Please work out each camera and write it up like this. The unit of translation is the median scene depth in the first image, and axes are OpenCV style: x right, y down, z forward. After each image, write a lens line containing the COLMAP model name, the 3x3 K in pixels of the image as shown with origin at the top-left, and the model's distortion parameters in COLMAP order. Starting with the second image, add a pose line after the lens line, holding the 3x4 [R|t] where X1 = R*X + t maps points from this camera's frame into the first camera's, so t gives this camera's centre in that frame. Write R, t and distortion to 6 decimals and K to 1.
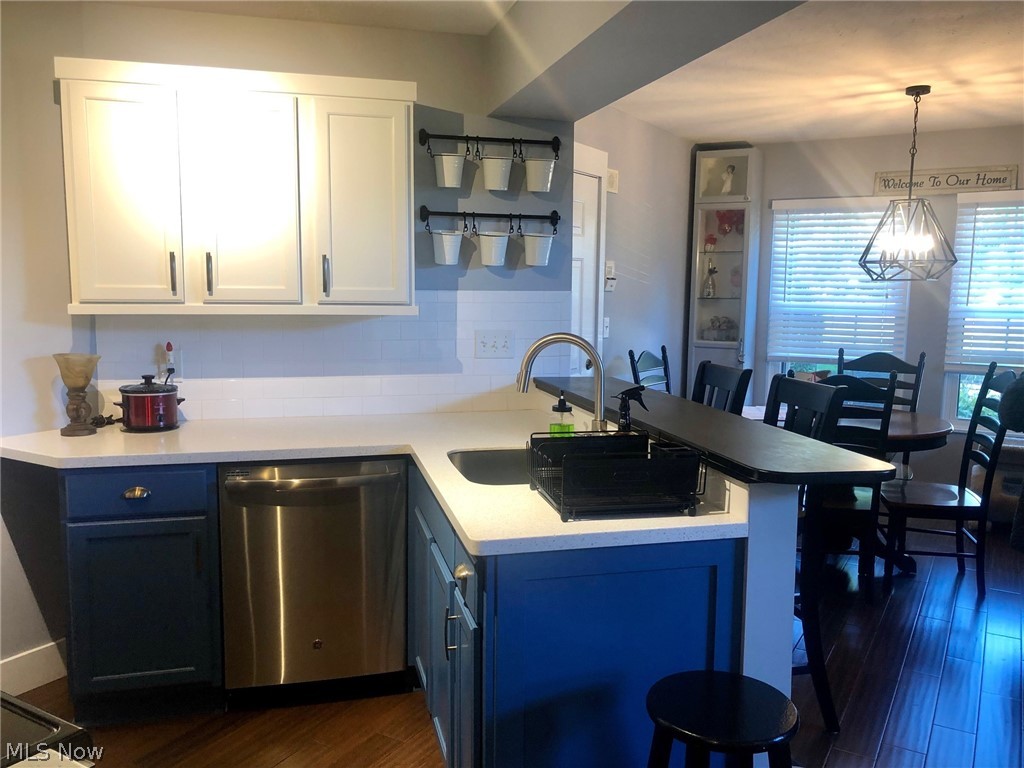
lens RADIAL K [[841.0, 0, 512.6], [0, 841.0, 385.1], [0, 0, 1]] dist [0.020212, -0.001312]
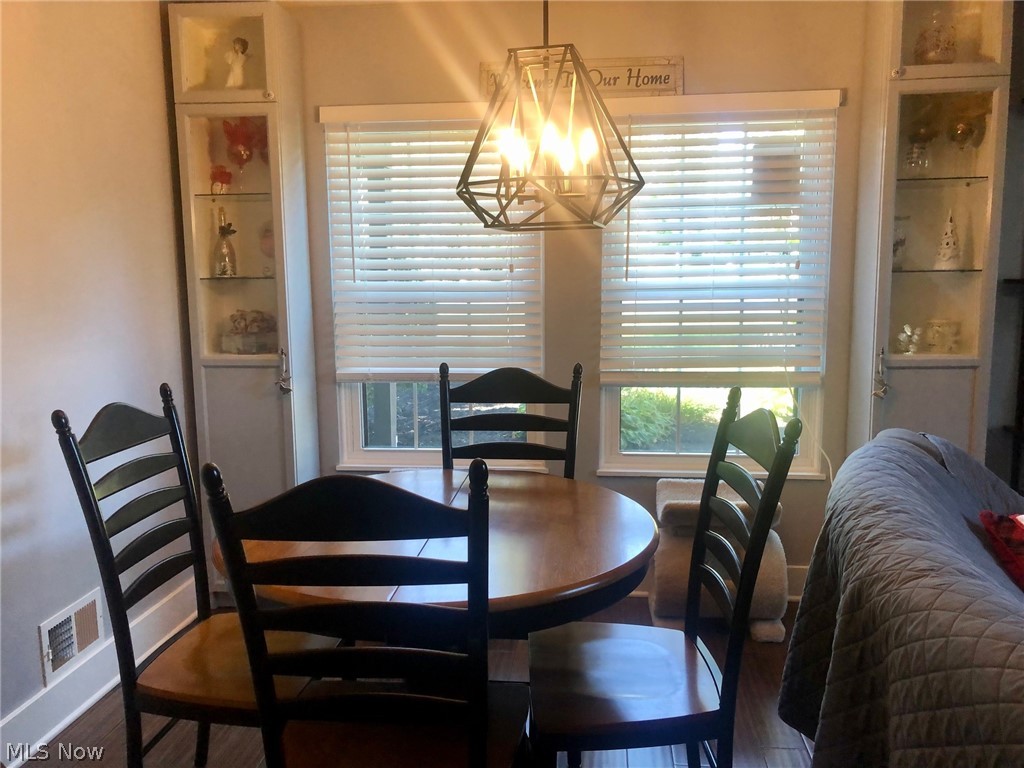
lens RADIAL K [[836.8, 0, 510.7], [0, 836.8, 391.0], [0, 0, 1]] dist [0.053234, -0.064941]
pose [[0.911594, -0.077521, 0.403716, 0.311864], [0.068774, 0.996977, 0.036145, -0.063014], [-0.405298, -0.005185, 0.914170, 0.725348]]
